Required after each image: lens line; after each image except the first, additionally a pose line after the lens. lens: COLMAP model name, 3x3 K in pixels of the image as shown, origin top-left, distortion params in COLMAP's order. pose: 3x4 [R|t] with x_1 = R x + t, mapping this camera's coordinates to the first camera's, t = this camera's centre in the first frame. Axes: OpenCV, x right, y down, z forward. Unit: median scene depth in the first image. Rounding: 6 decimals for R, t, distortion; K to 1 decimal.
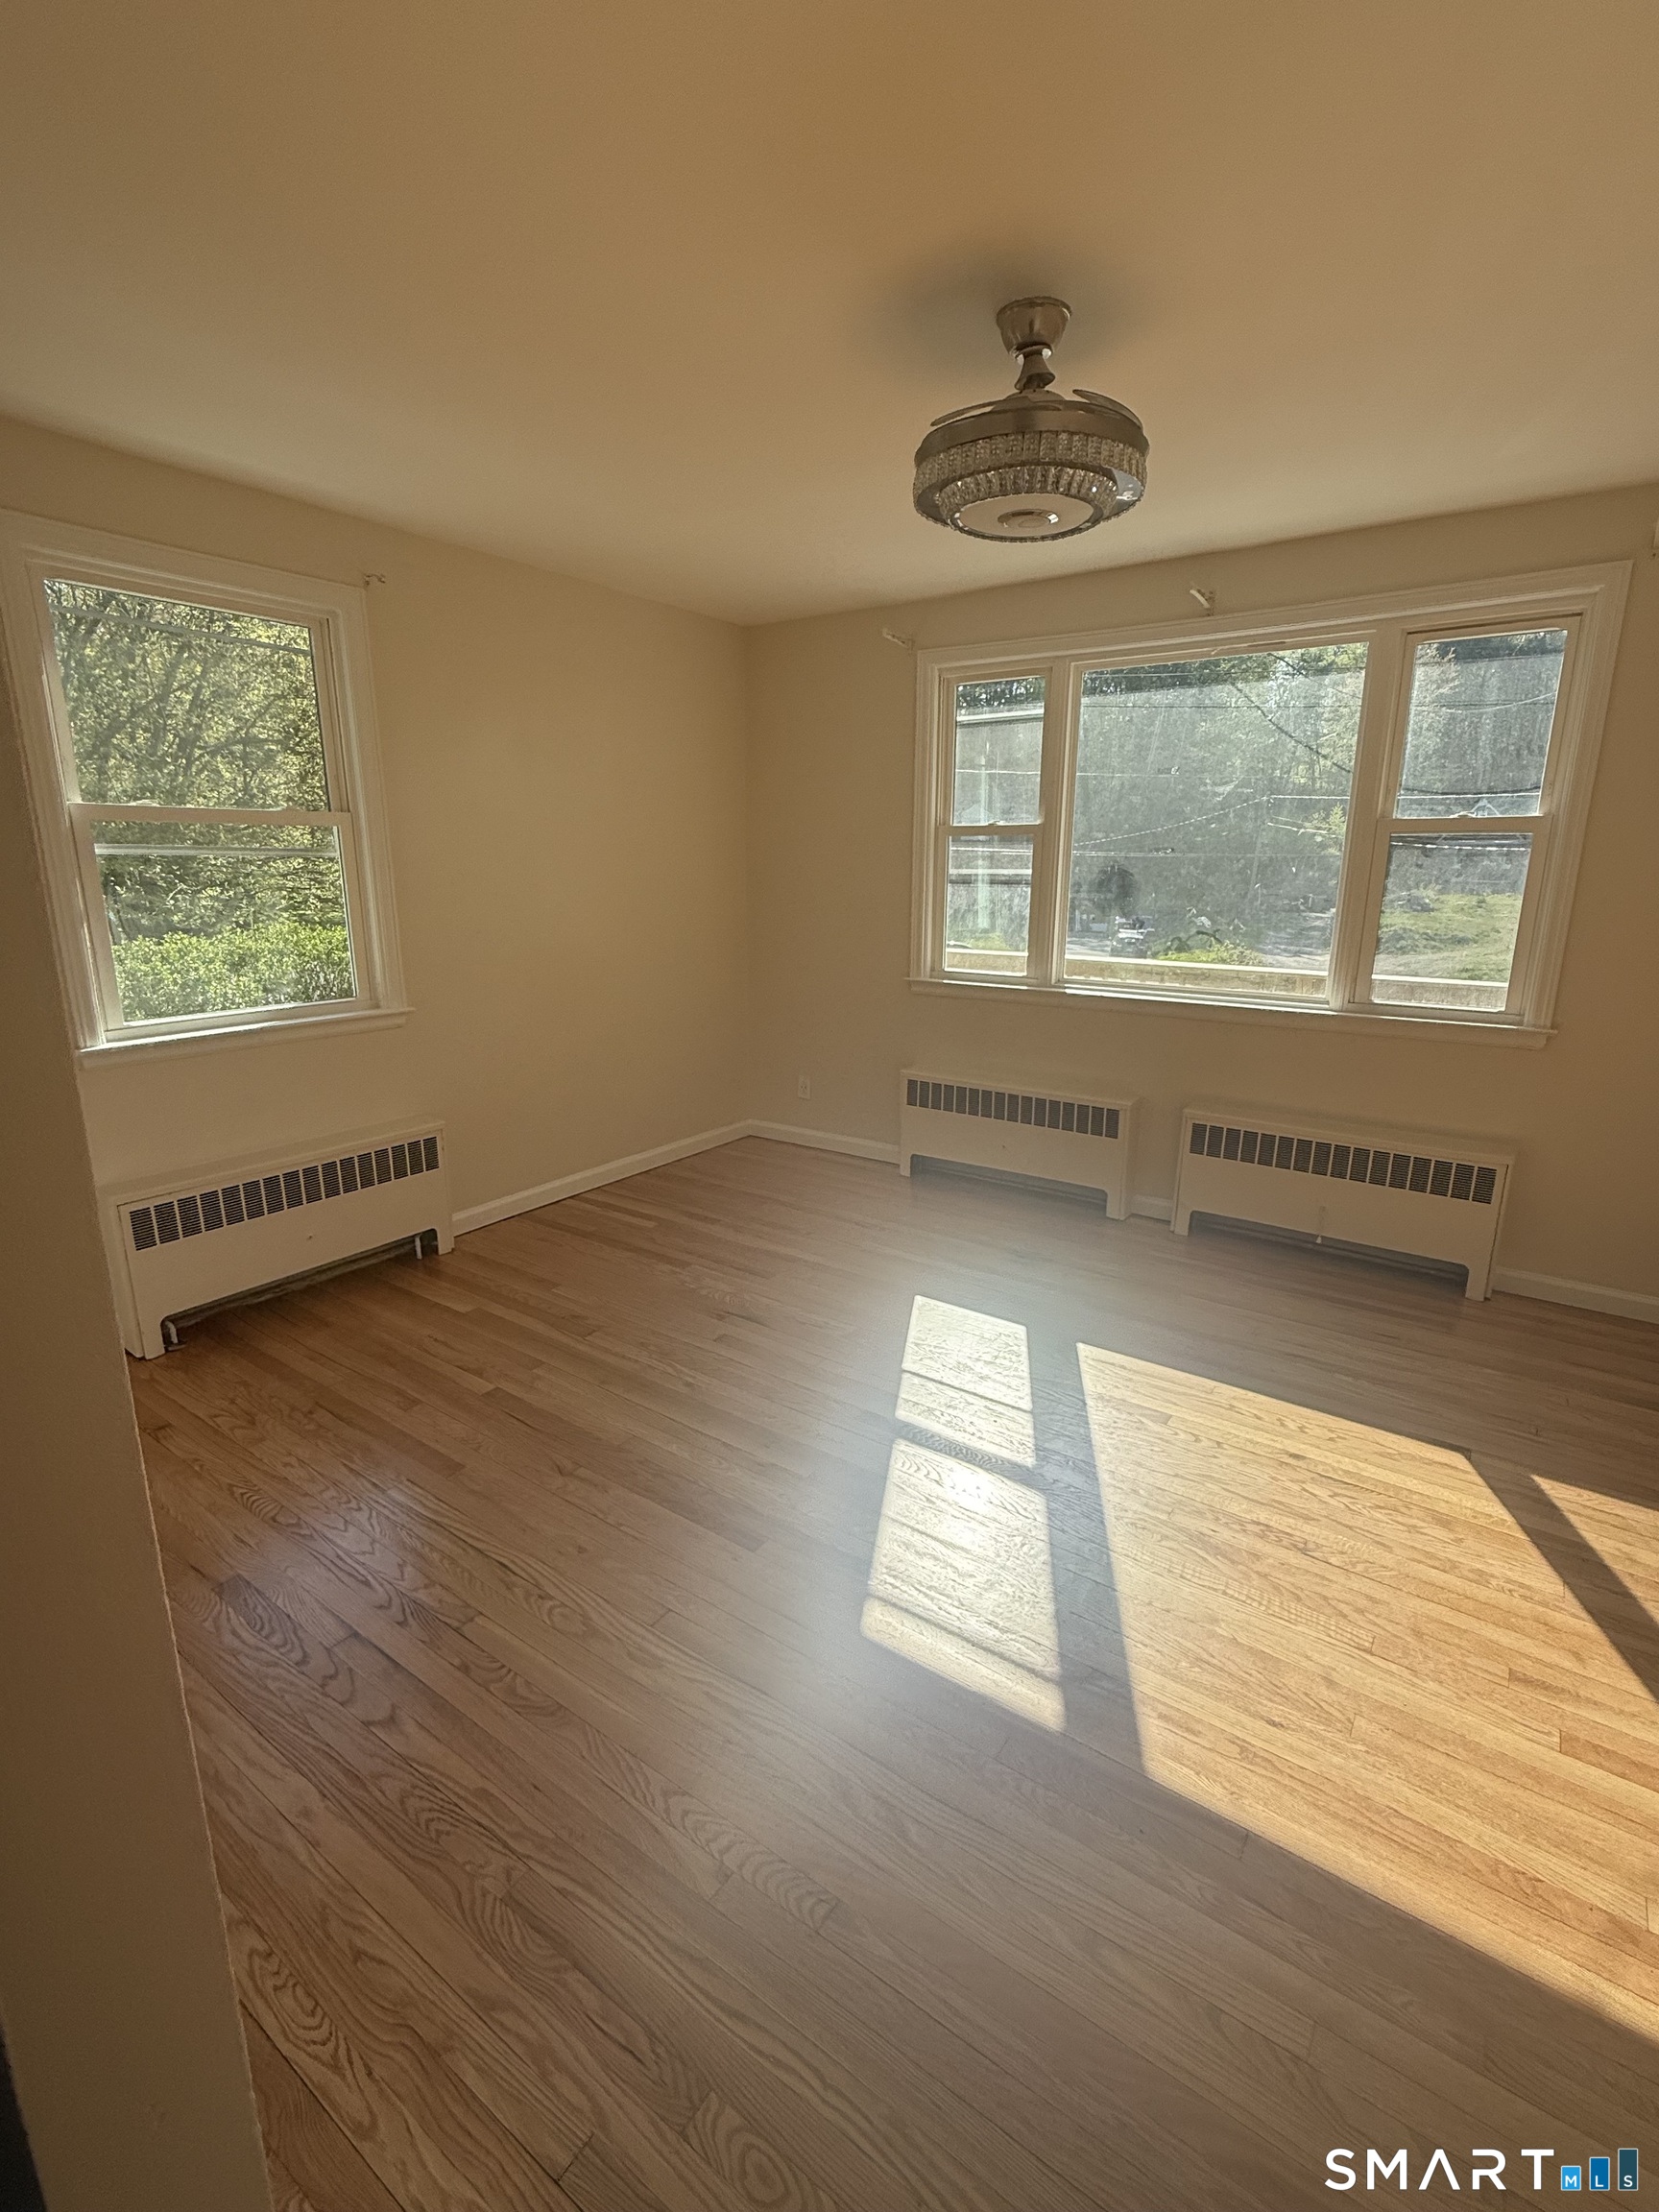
lens RADIAL K [[1017.0, 0, 832.8], [0, 1017.0, 1103.6], [0, 0, 1]] dist [0.008787, -0.000812]
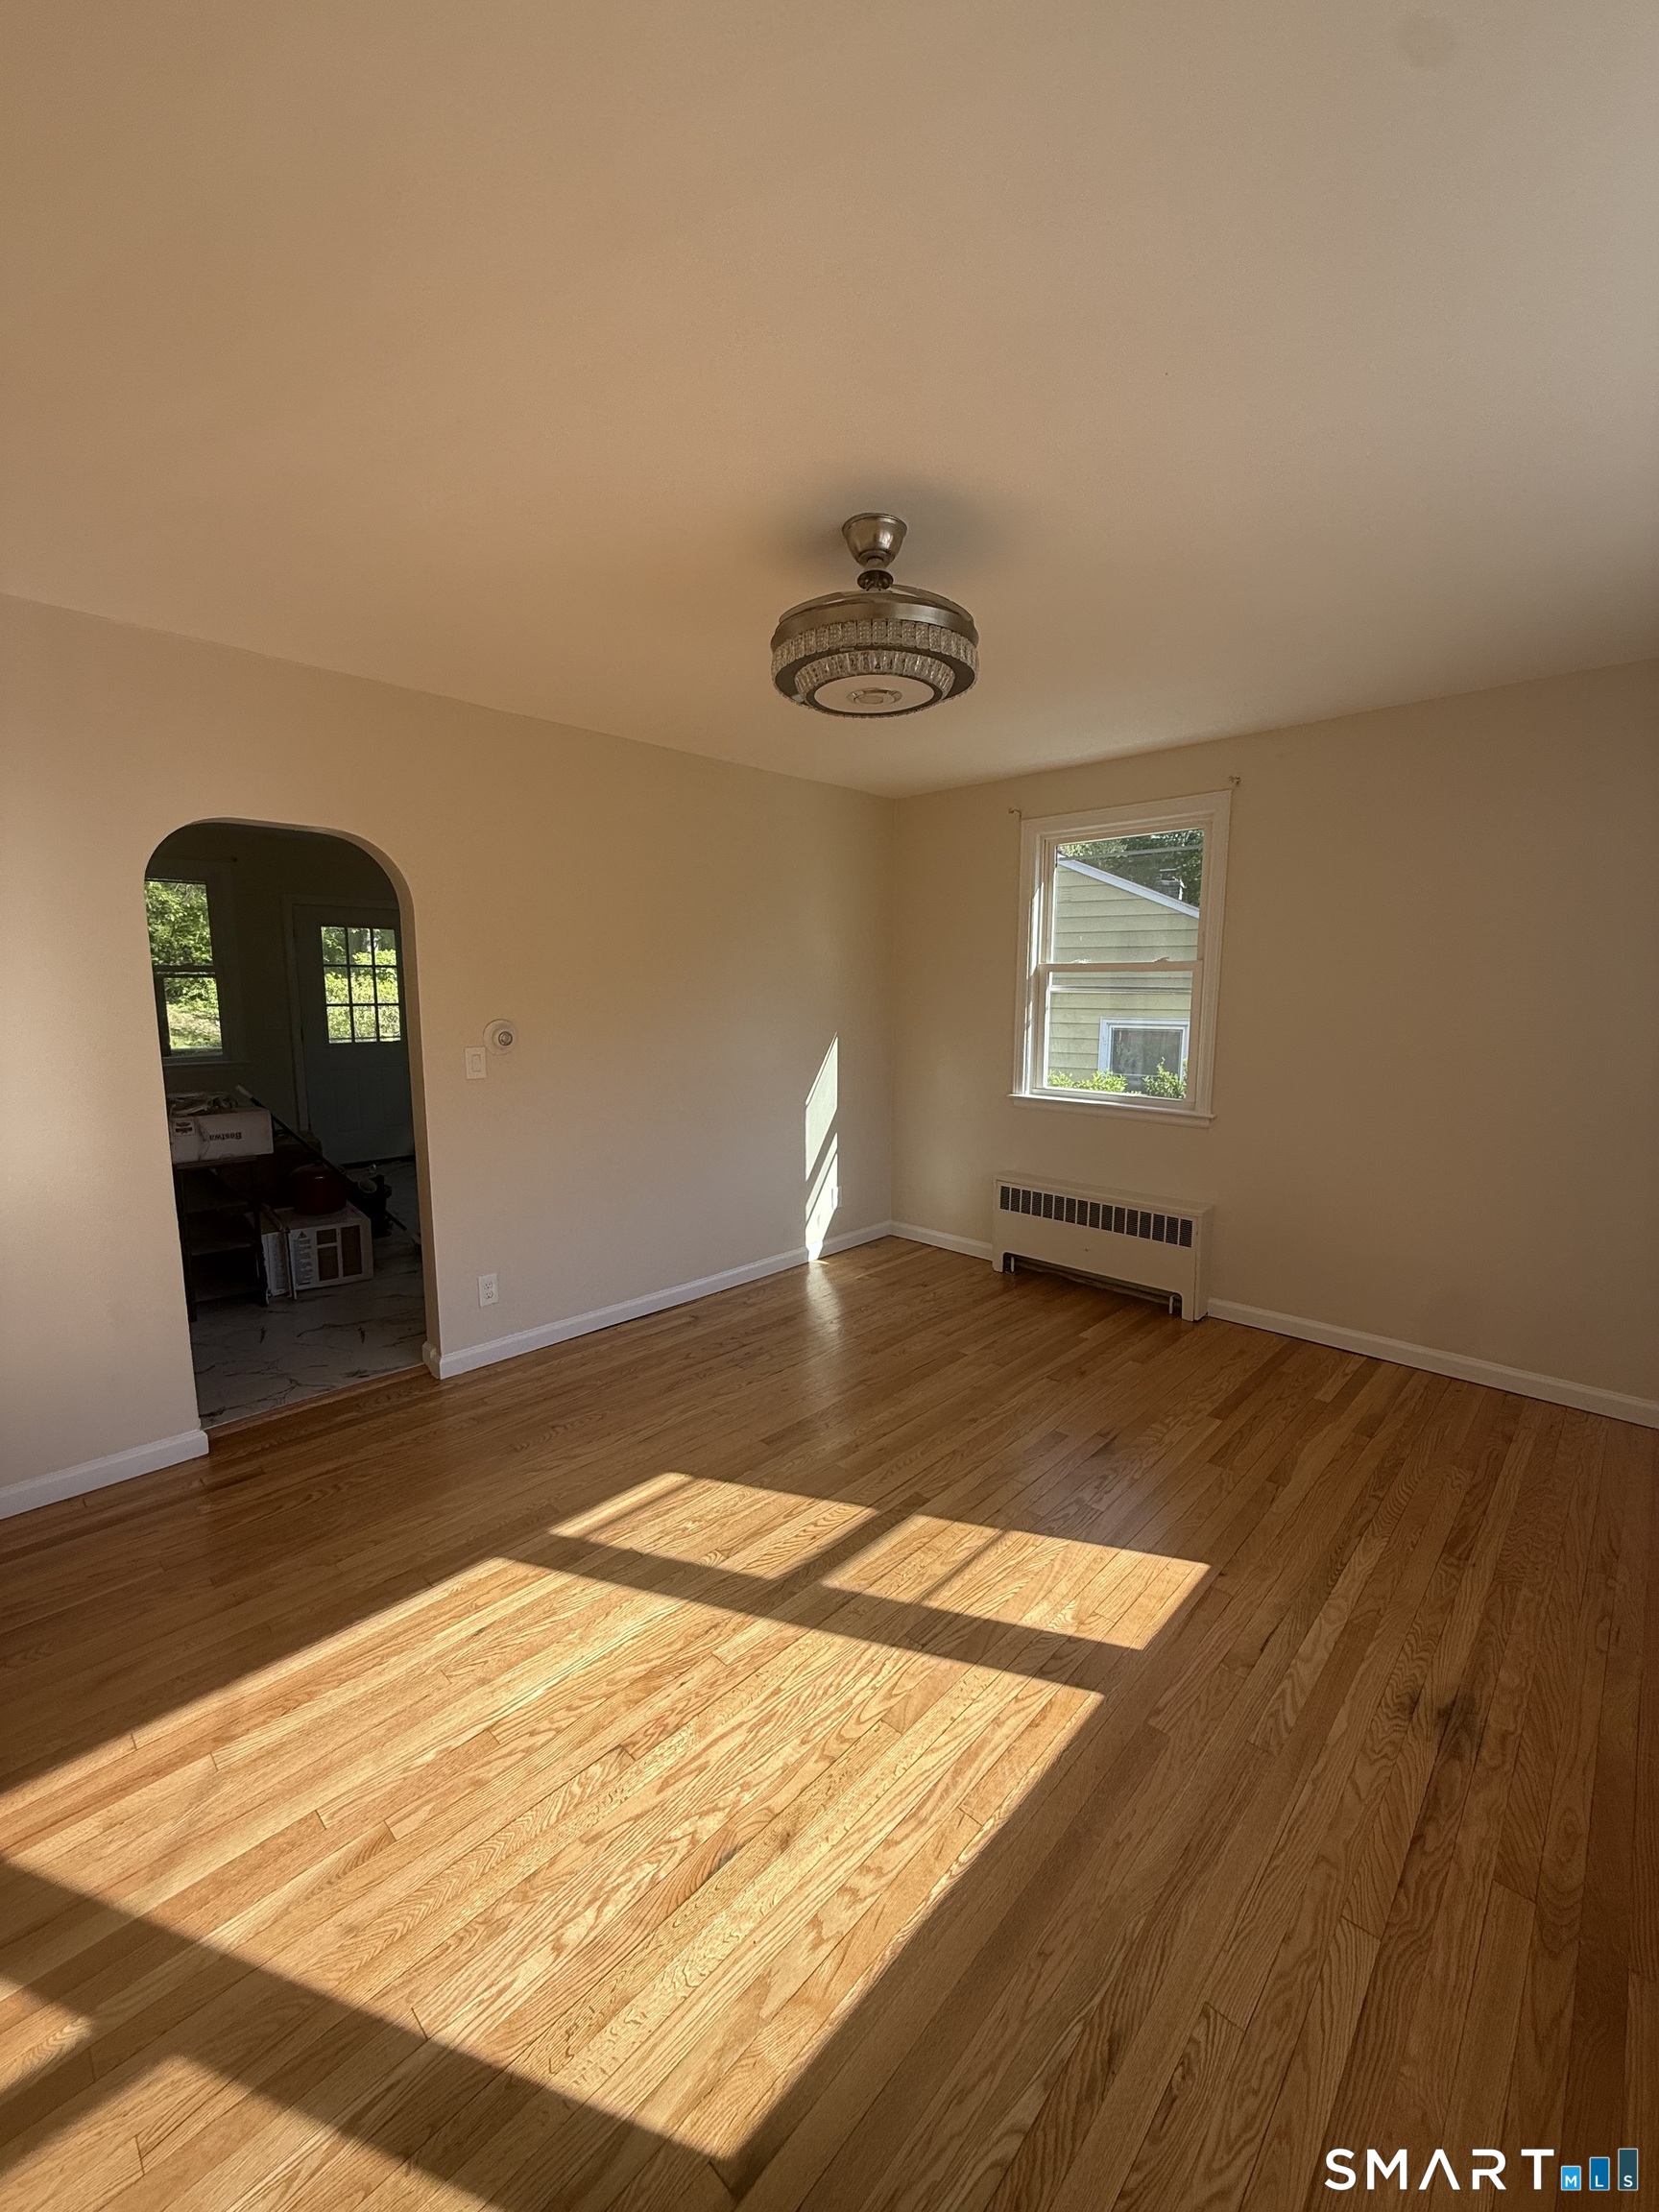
lens RADIAL K [[881.0, 0, 834.1], [0, 881.0, 1111.9], [0, 0, 1]] dist [-0.003673, 0.001313]
pose [[-0.148448, 0.135077, -0.979652, 0.931036], [-0.239311, 0.956278, 0.168117, -0.227390], [0.959528, 0.259398, -0.109632, 0.931690]]
